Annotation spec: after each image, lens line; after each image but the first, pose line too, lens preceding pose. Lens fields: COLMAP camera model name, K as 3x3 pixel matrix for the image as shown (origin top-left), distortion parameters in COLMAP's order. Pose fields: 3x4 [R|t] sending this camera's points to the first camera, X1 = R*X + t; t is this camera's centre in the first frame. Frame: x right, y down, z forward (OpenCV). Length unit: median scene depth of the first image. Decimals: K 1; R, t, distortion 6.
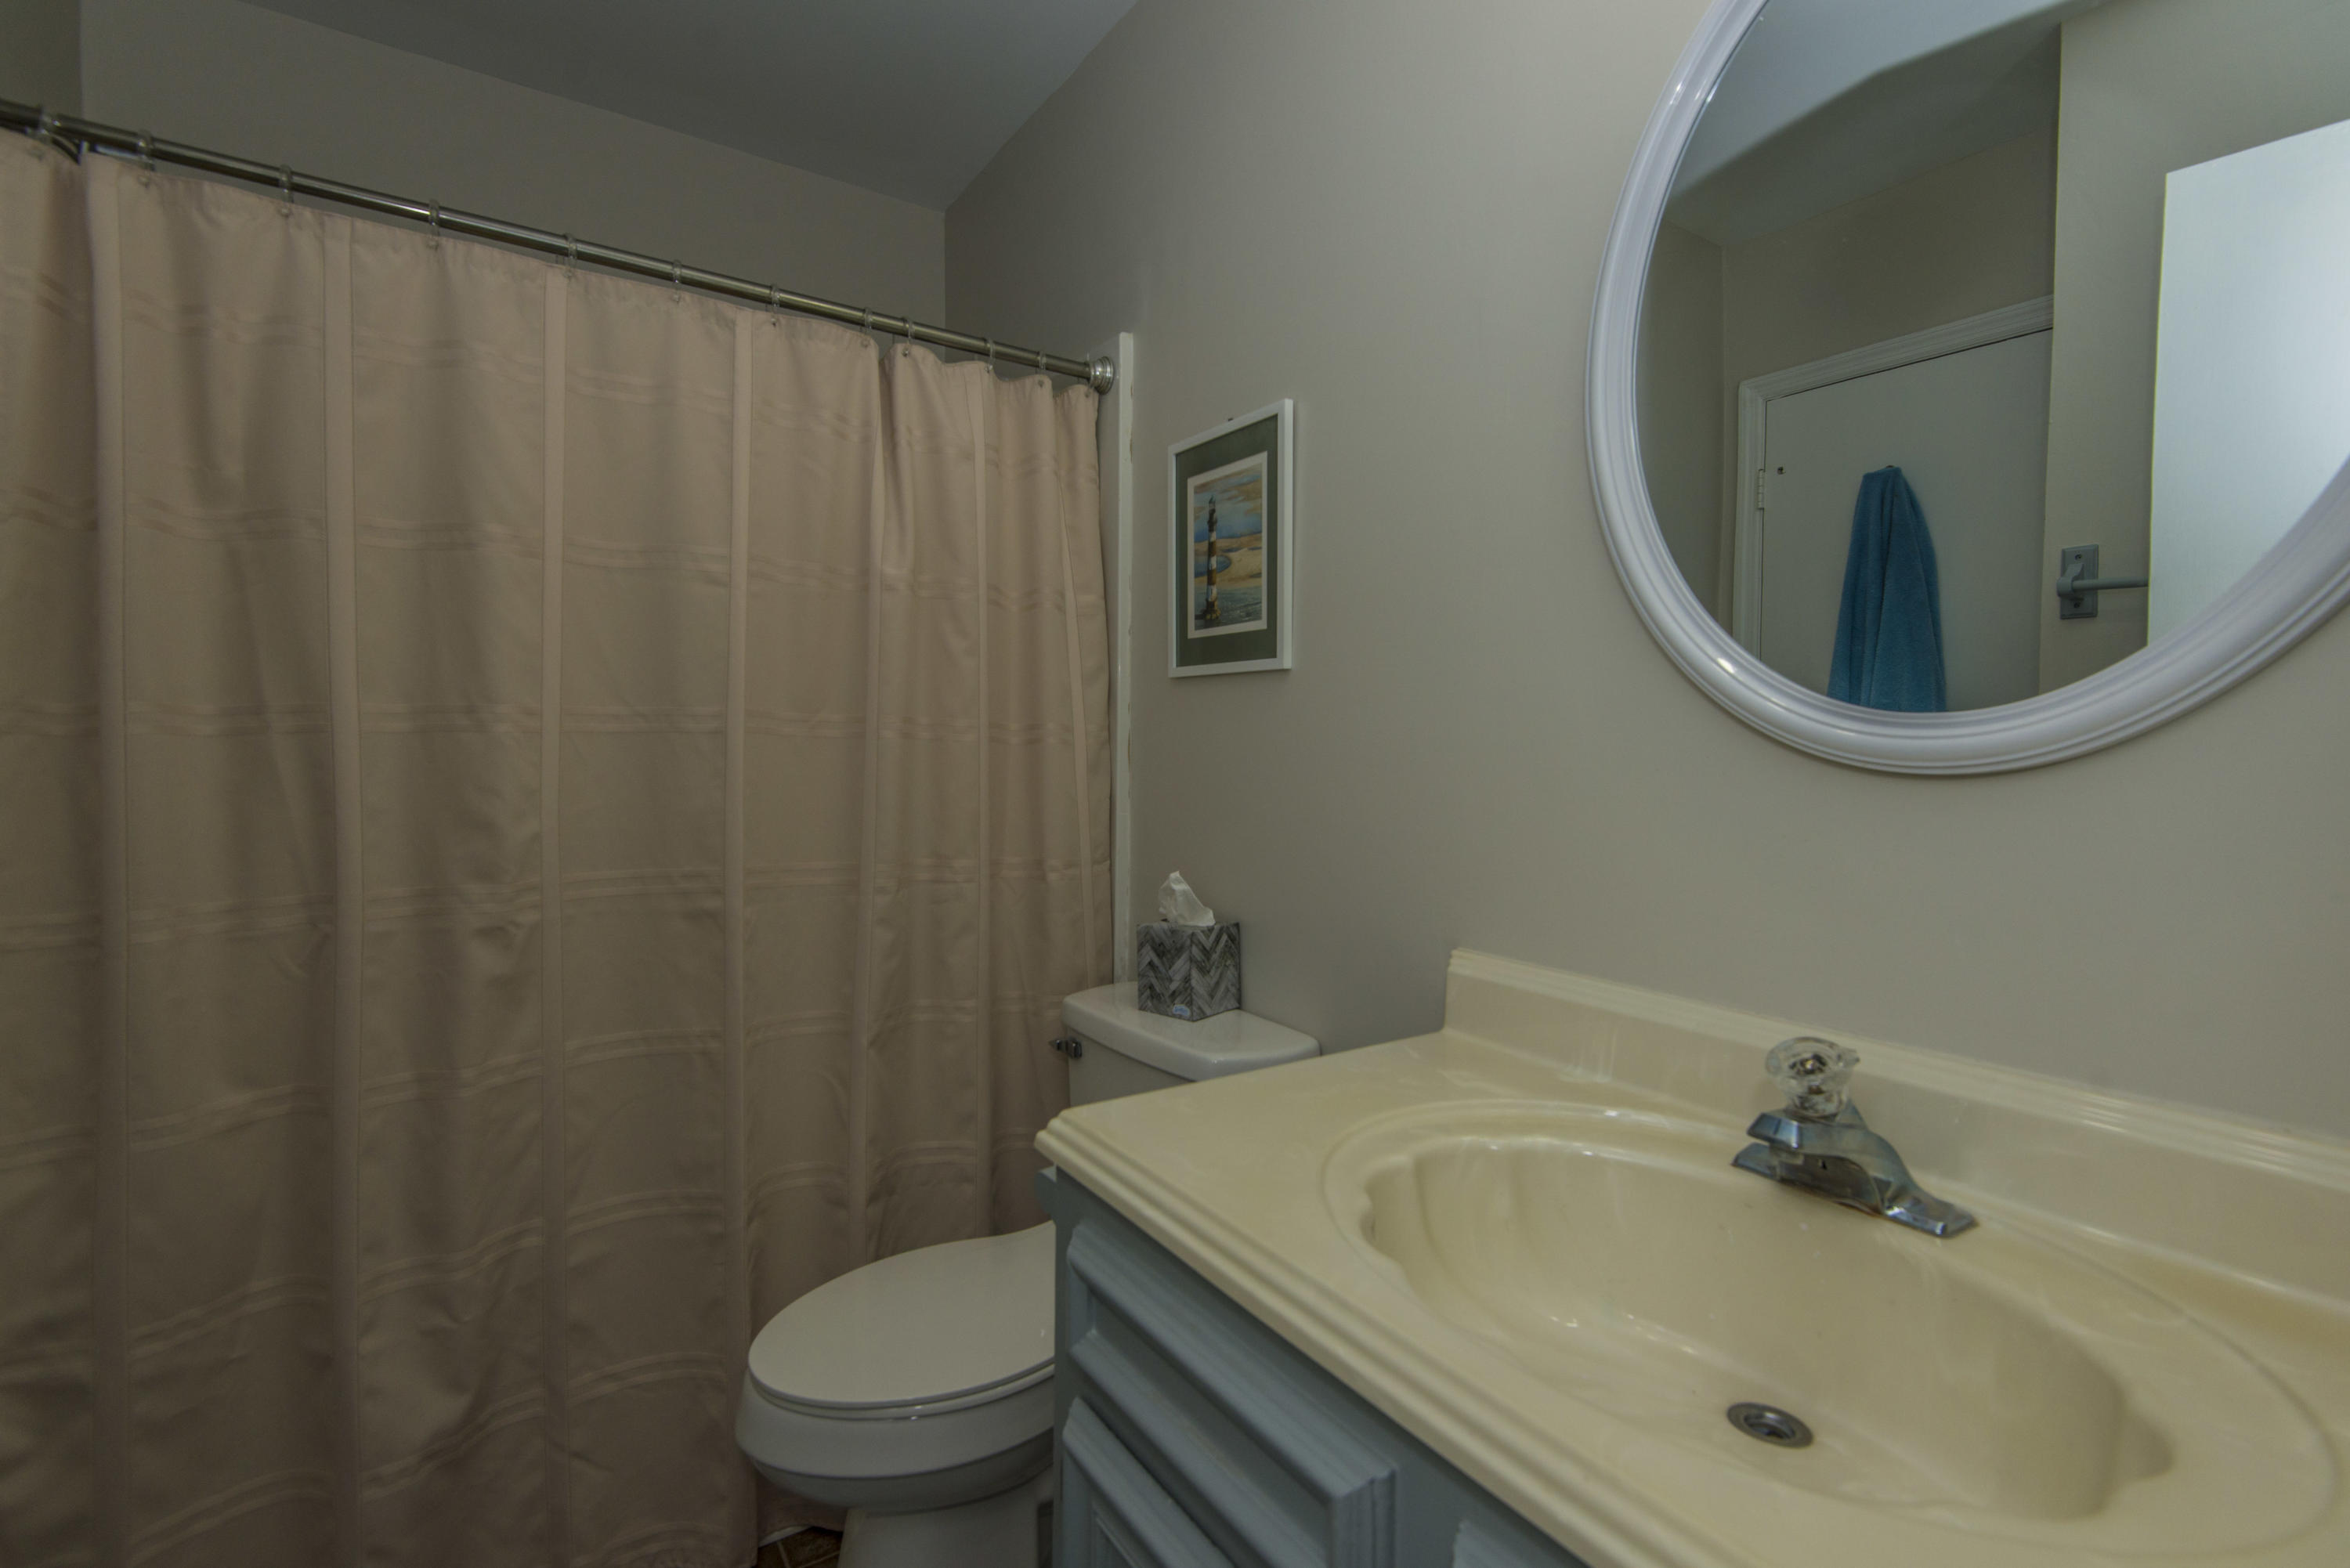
lens RADIAL K [[1064.4, 0, 1181.9], [0, 1064.4, 776.2], [0, 0, 1]] dist [0.044491, -0.023368]
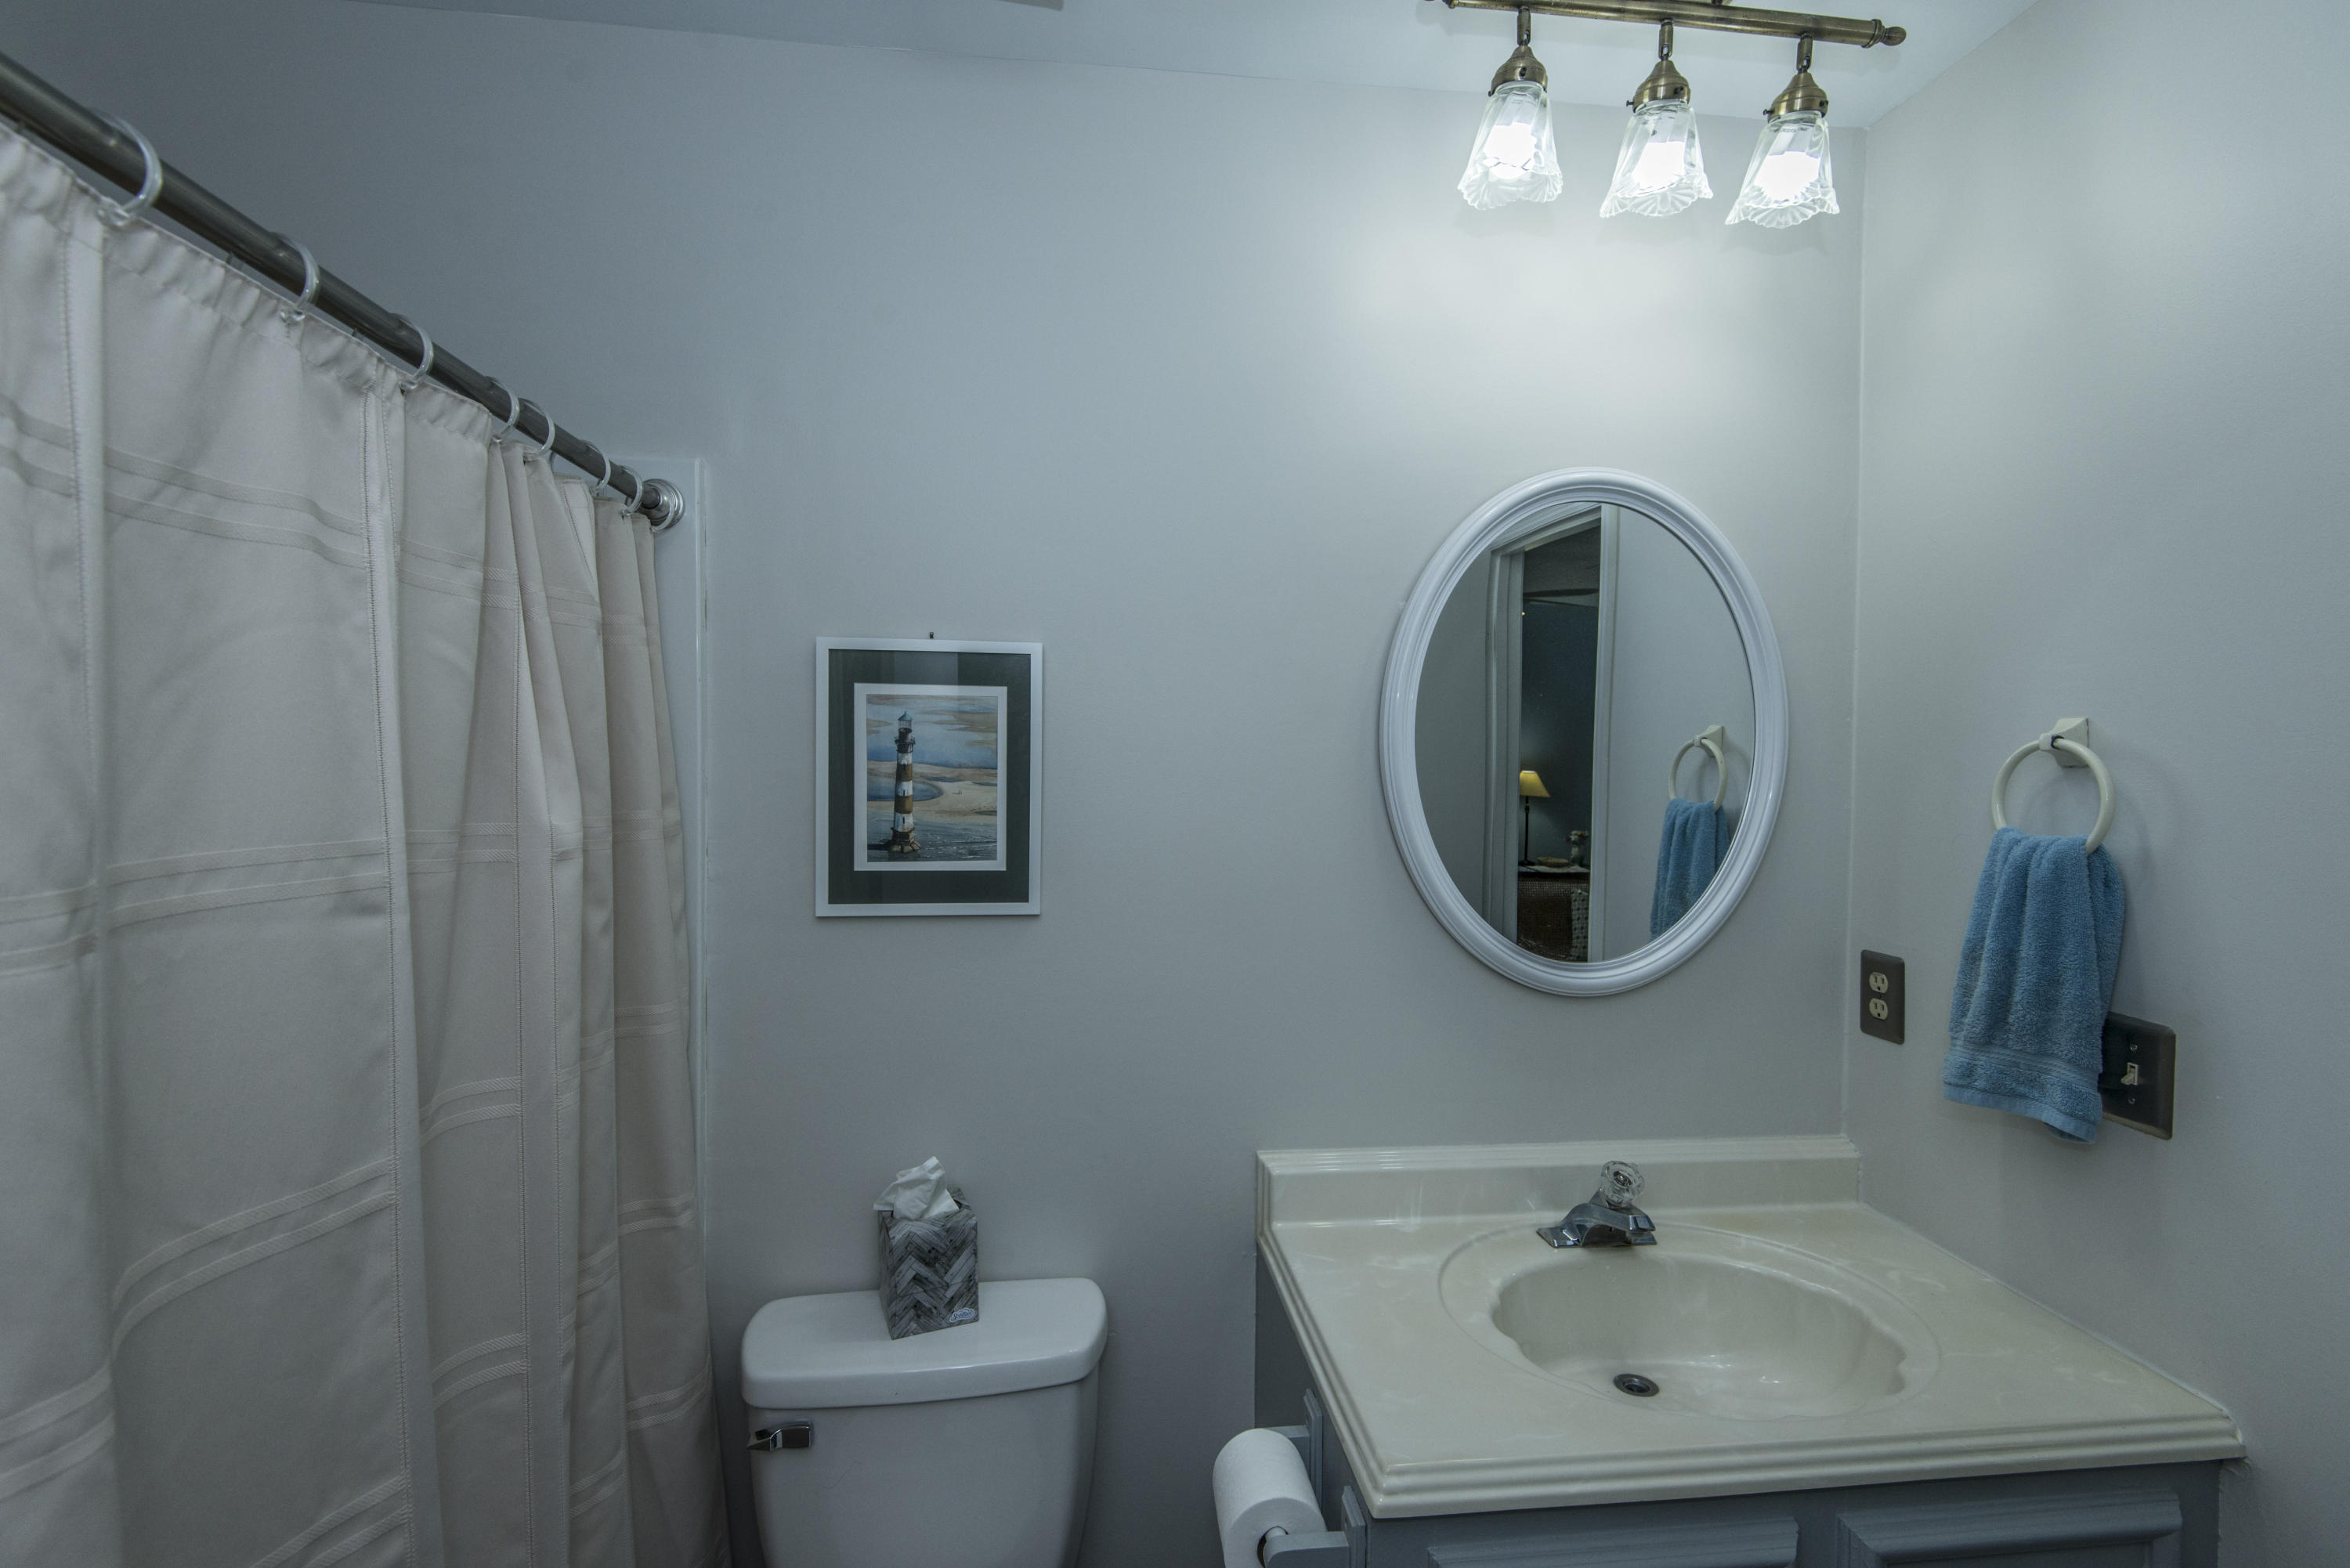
lens RADIAL K [[1064.4, 0, 1181.9], [0, 1064.4, 776.2], [0, 0, 1]] dist [0.044491, -0.023368]
pose [[0.447098, -0.030639, 0.893960, -0.682668], [0.021505, 0.999492, 0.023501, -0.236423], [-0.894226, 0.008718, 0.447530, 0.424541]]
